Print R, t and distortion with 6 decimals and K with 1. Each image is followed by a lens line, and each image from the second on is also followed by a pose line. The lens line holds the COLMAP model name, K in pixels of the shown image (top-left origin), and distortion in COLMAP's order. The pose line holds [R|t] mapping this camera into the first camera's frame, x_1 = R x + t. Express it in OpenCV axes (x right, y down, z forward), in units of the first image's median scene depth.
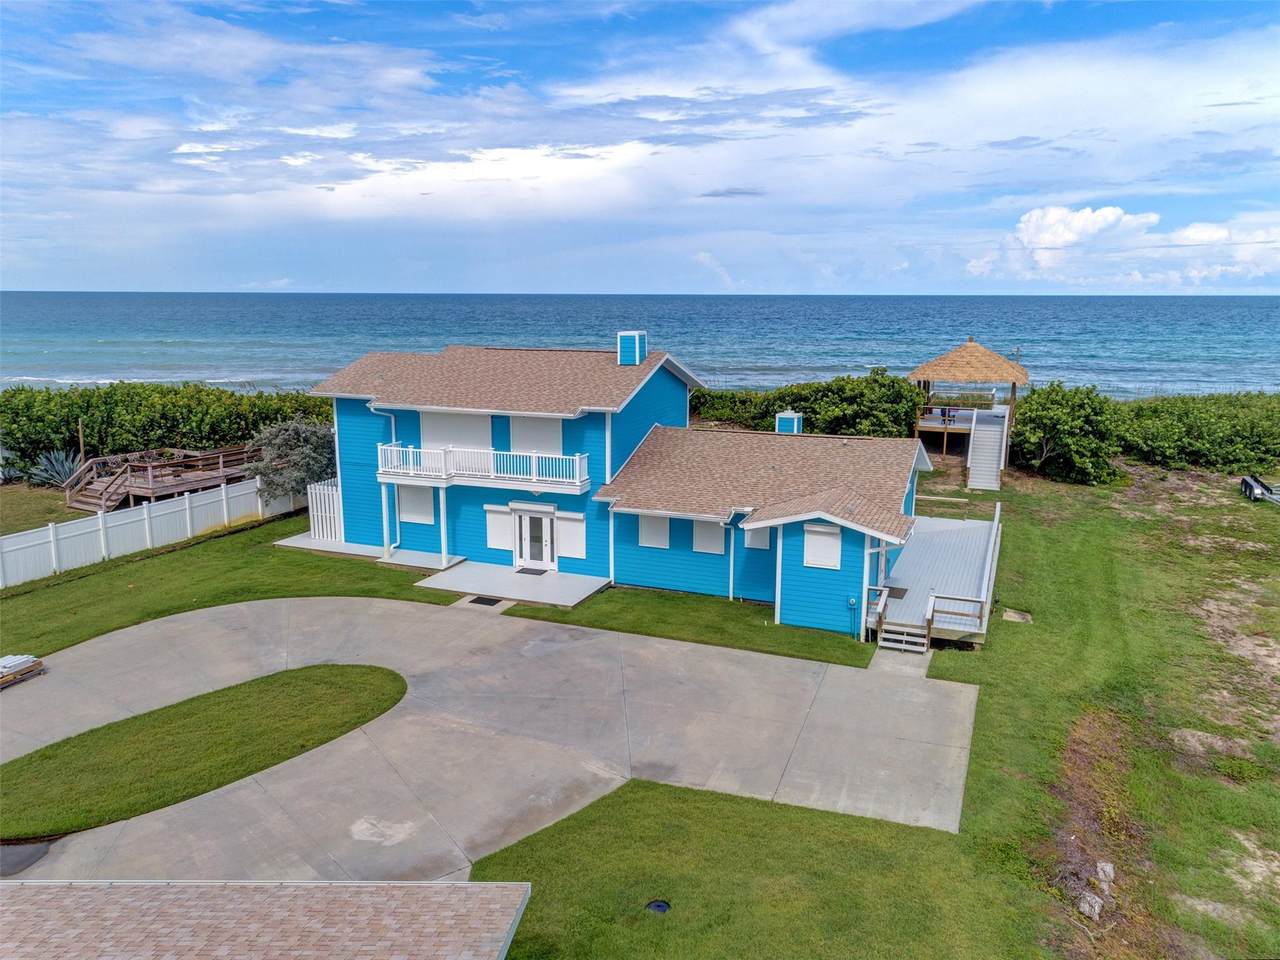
lens RADIAL K [[975.2, 0, 640.8], [0, 975.2, 481.0], [0, 0, 1]] dist [0.023426, 0.005316]
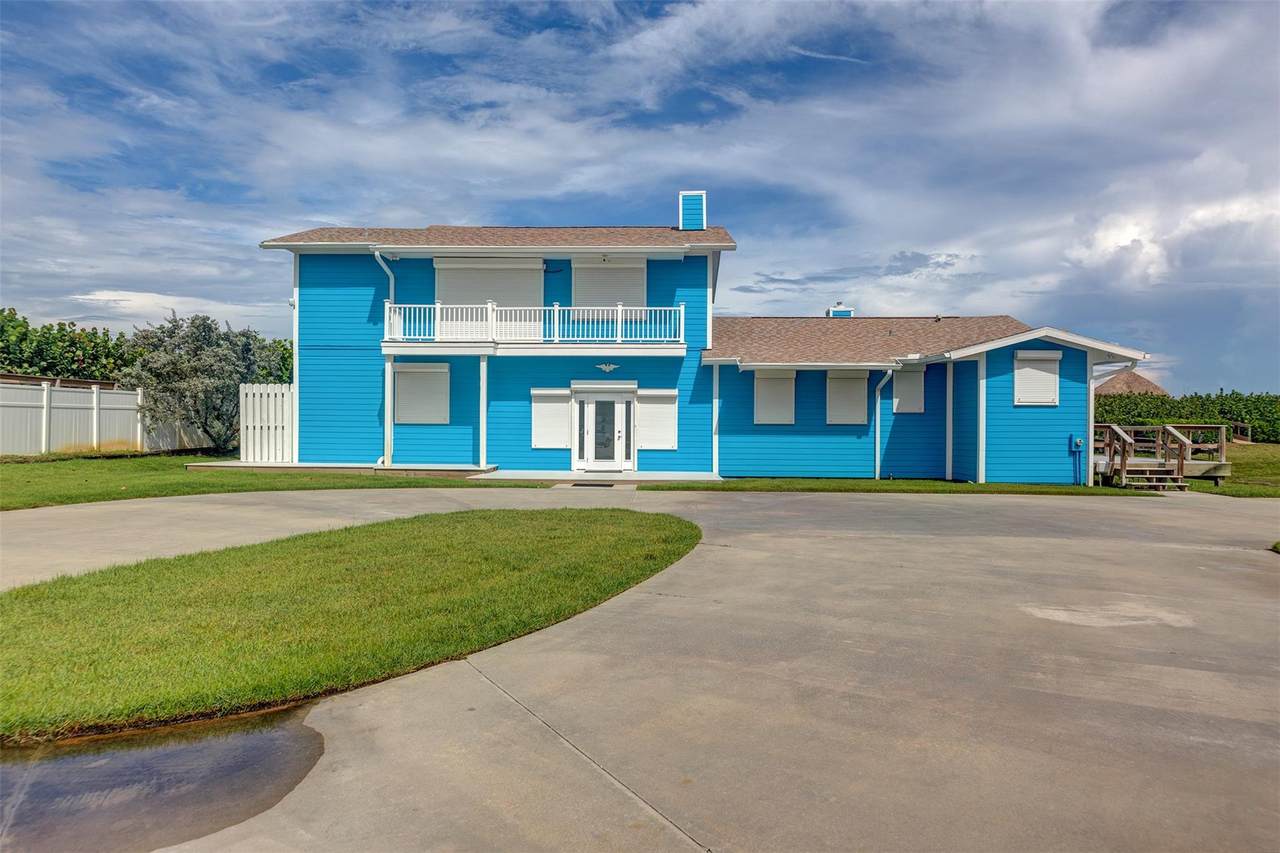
lens RADIAL K [[839.3, 0, 643.7], [0, 839.3, 423.0], [0, 0, 1]] dist [-0.002055, 0.010838]
pose [[0.937002, 0.004680, 0.349292, -0.303406], [0.063376, 0.981039, -0.183155, 0.173476], [-0.343526, 0.193754, 0.918939, 0.382485]]
